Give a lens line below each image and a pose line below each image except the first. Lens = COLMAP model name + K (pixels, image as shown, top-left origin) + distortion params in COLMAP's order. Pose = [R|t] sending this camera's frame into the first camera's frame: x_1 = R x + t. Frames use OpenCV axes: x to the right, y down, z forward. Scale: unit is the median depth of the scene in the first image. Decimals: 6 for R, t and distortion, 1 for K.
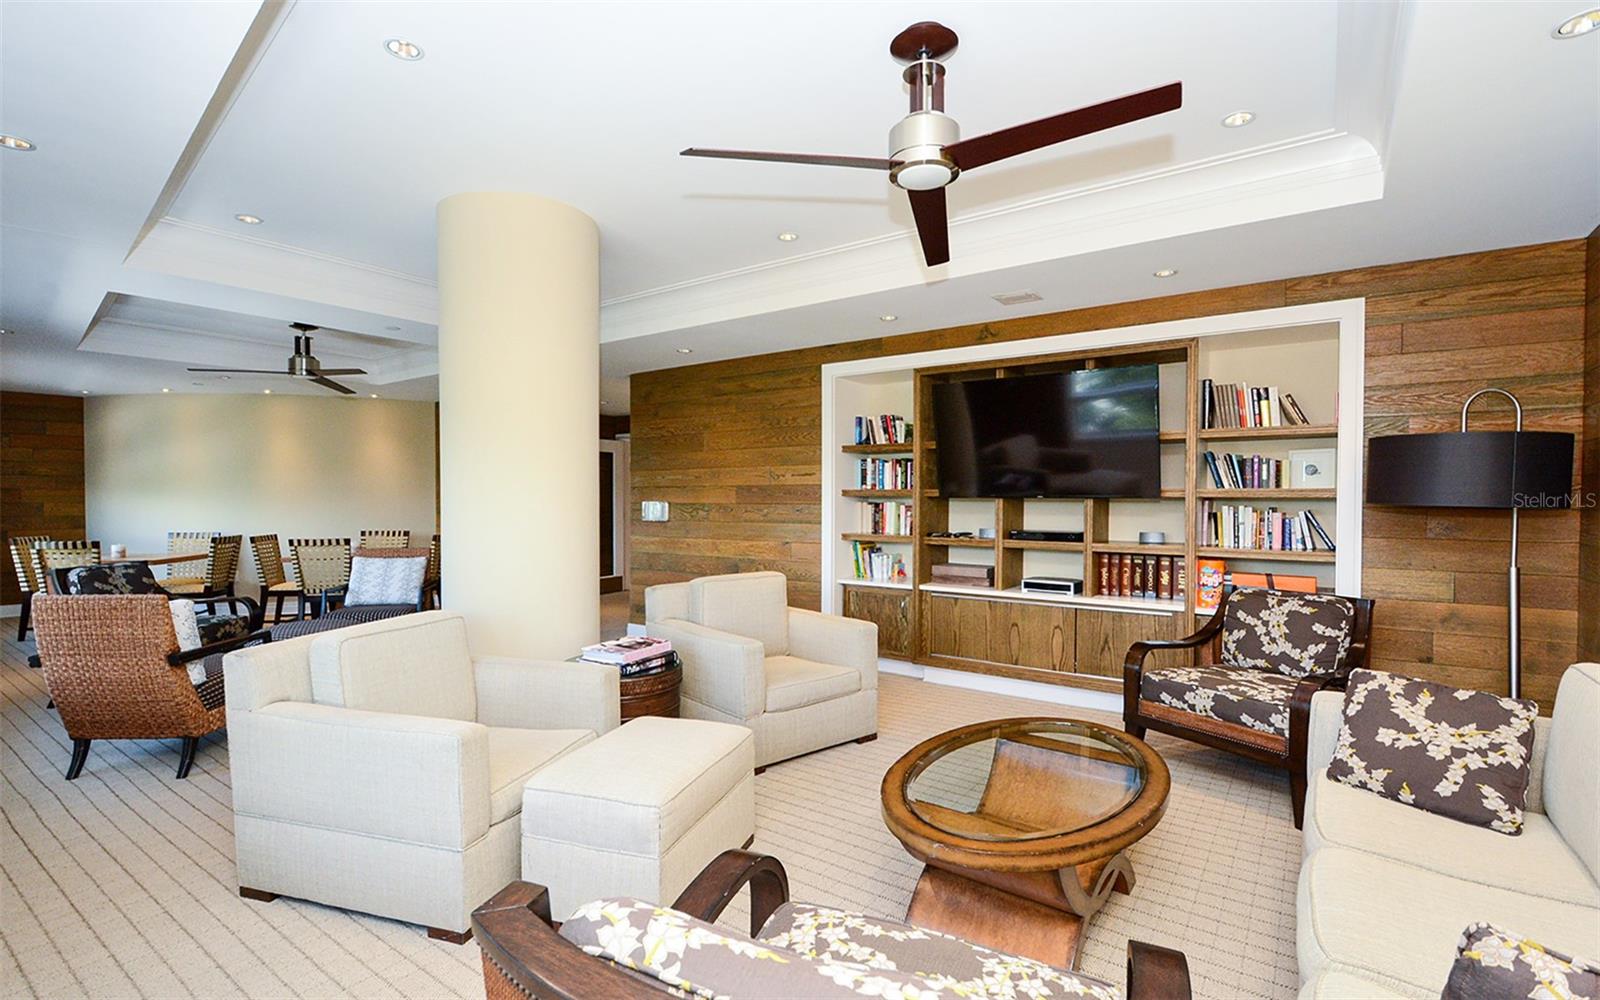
lens RADIAL K [[694.4, 0, 799.8], [0, 694.4, 504.4], [0, 0, 1]] dist [-0.001477, -0.000961]
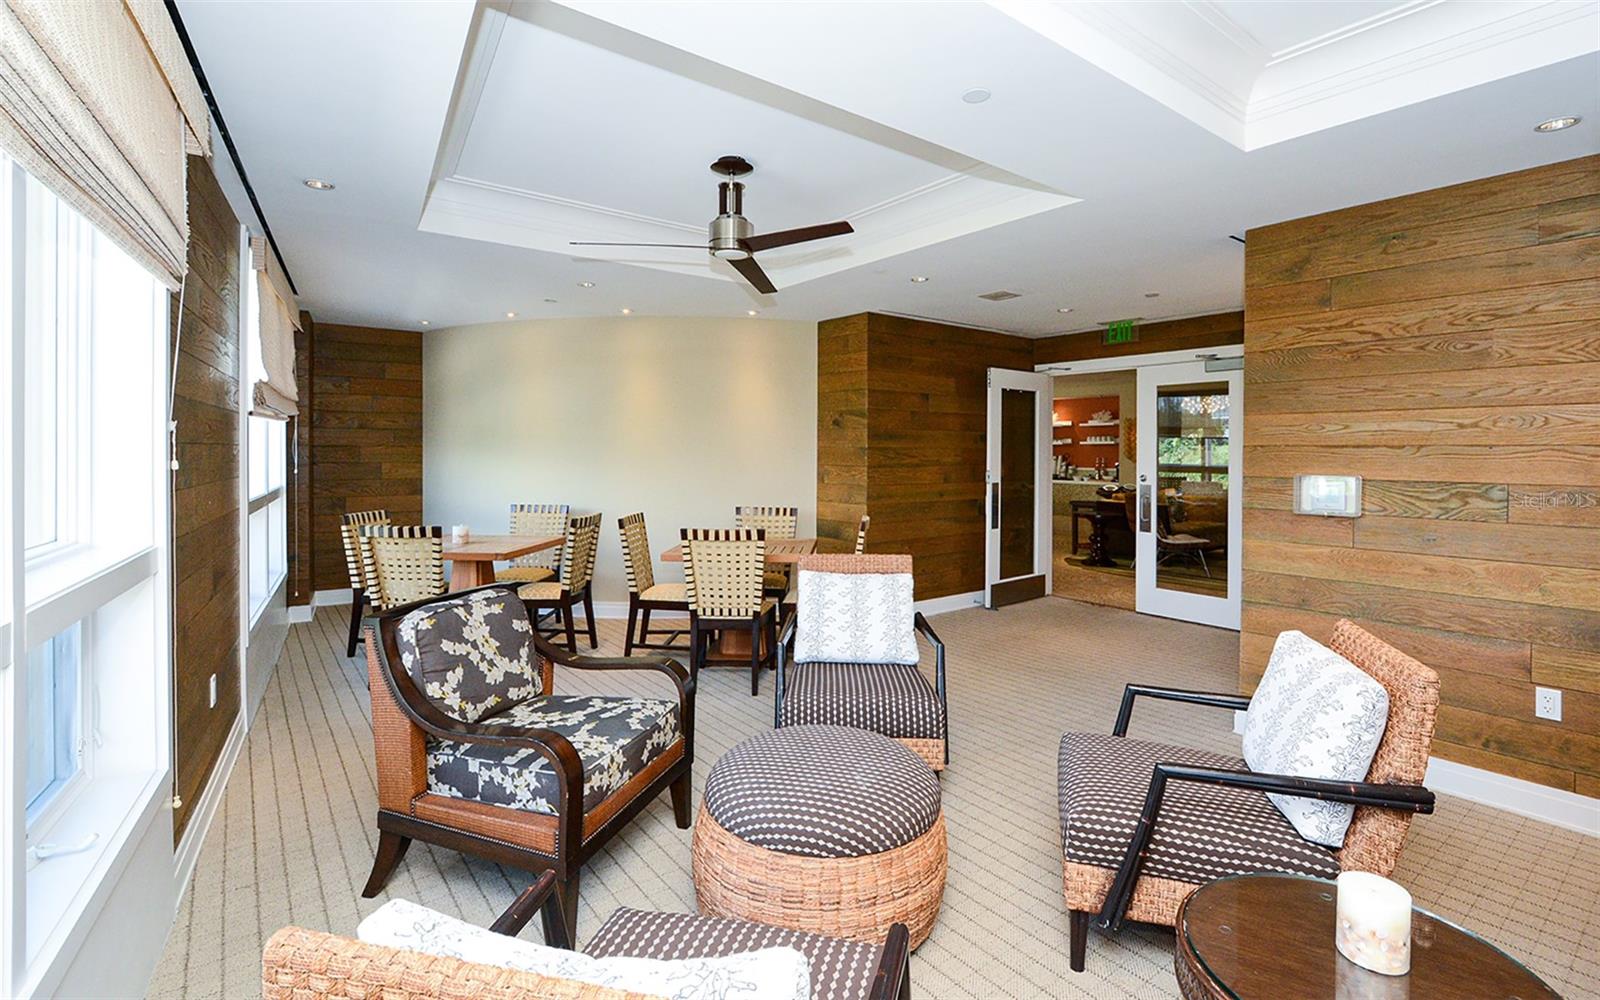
lens RADIAL K [[735.7, 0, 798.5], [0, 735.7, 450.2], [0, 0, 1]] dist [0.002334, -0.000106]
pose [[0.947907, 0.005033, -0.318507, -0.219134], [-0.008376, 0.999923, -0.009126, -0.007885], [0.318437, 0.011319, 0.947877, 0.208377]]
